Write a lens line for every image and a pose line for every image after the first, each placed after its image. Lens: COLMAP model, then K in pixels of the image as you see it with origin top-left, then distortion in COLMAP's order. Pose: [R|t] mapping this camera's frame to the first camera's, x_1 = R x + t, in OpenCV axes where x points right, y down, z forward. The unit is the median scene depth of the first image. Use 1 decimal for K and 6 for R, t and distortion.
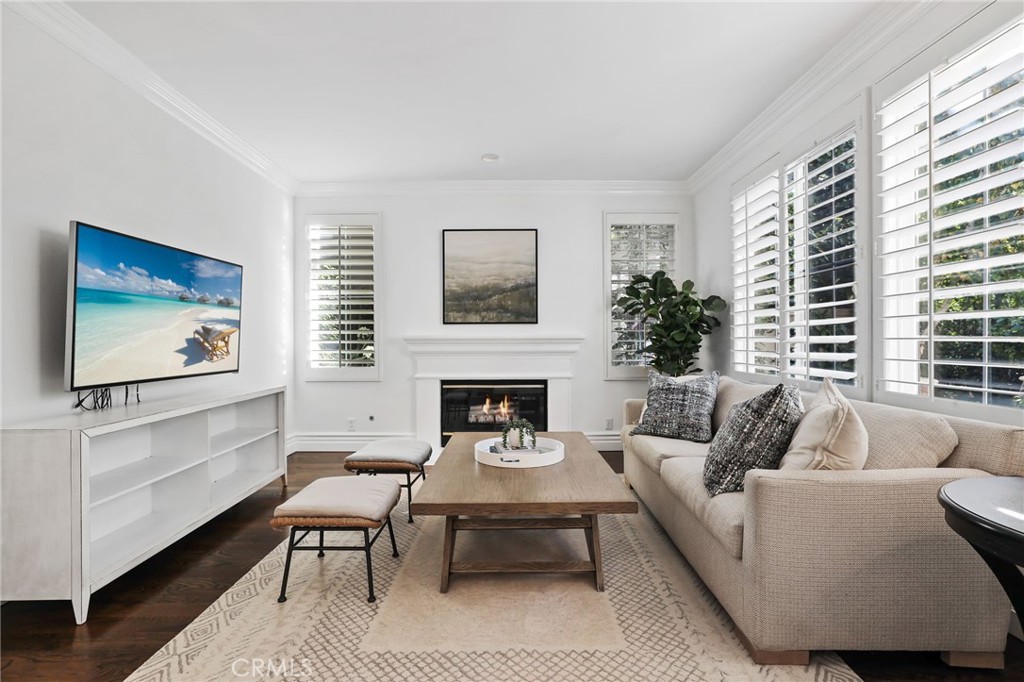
lens RADIAL K [[479.7, 0, 509.8], [0, 479.7, 344.6], [0, 0, 1]] dist [-0.013966, 0.004740]
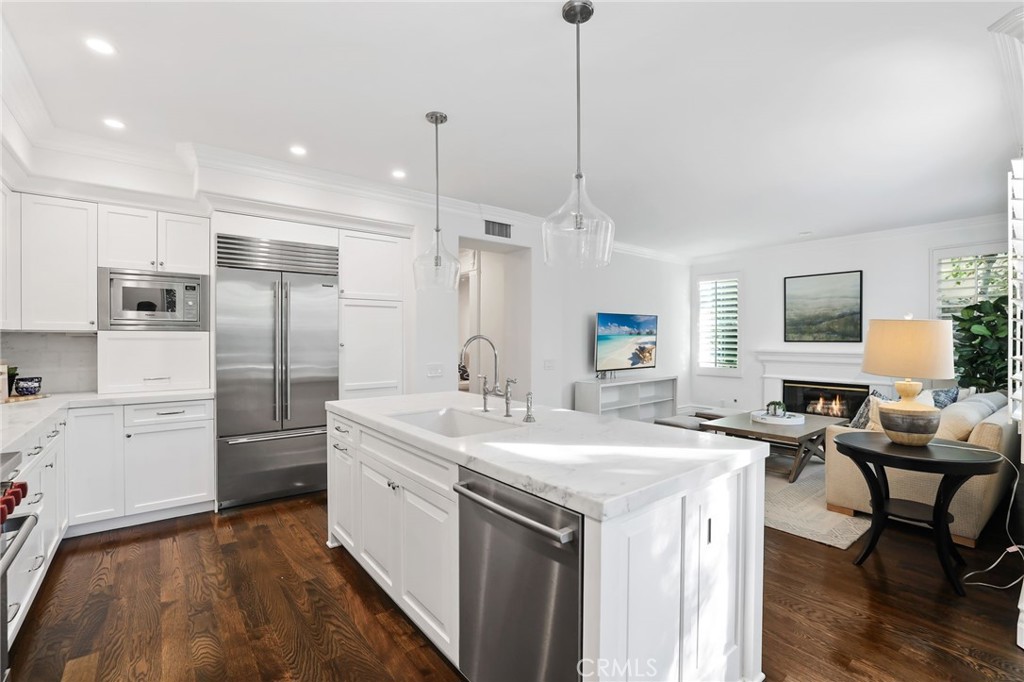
lens RADIAL K [[451.8, 0, 511.8], [0, 451.8, 346.1], [0, 0, 1]] dist [-0.023070, 0.003780]
pose [[0.632058, 0.012747, -0.774816, 0.502444], [-0.008760, 0.999918, 0.009304, -0.045505], [0.774872, 0.000907, 0.632118, -0.643288]]
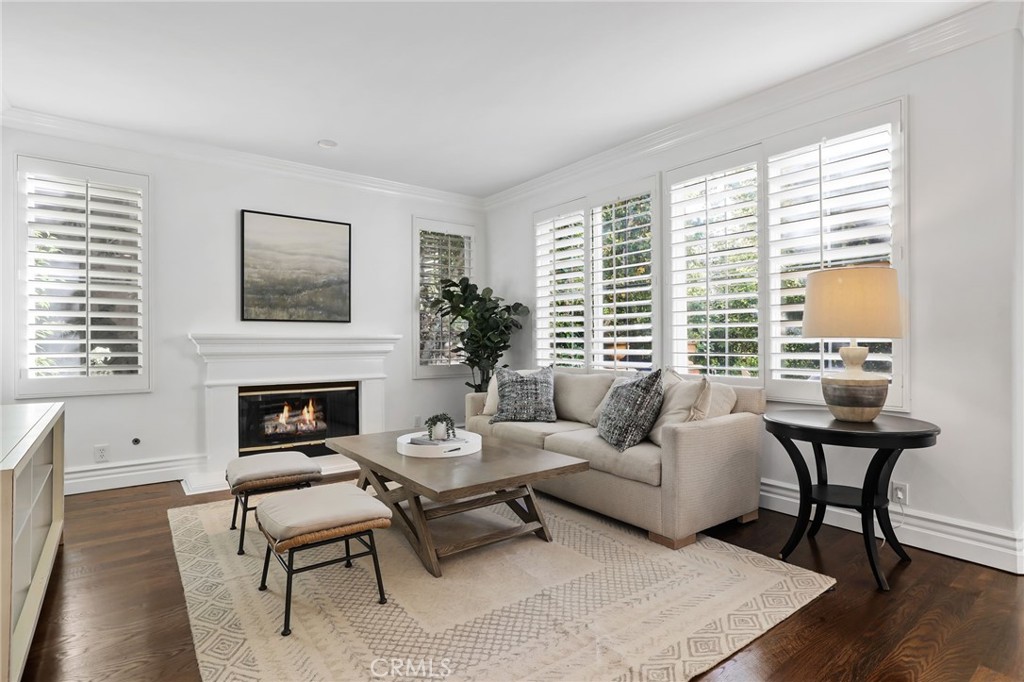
lens RADIAL K [[525.5, 0, 487.5], [0, 525.5, 343.2], [0, 0, 1]] dist [-0.010148, 0.002390]
pose [[0.802247, -0.000300, 0.596992, -0.438326], [0.002994, 0.999989, -0.003522, 0.001943], [-0.596985, 0.004613, 0.802239, -0.002042]]
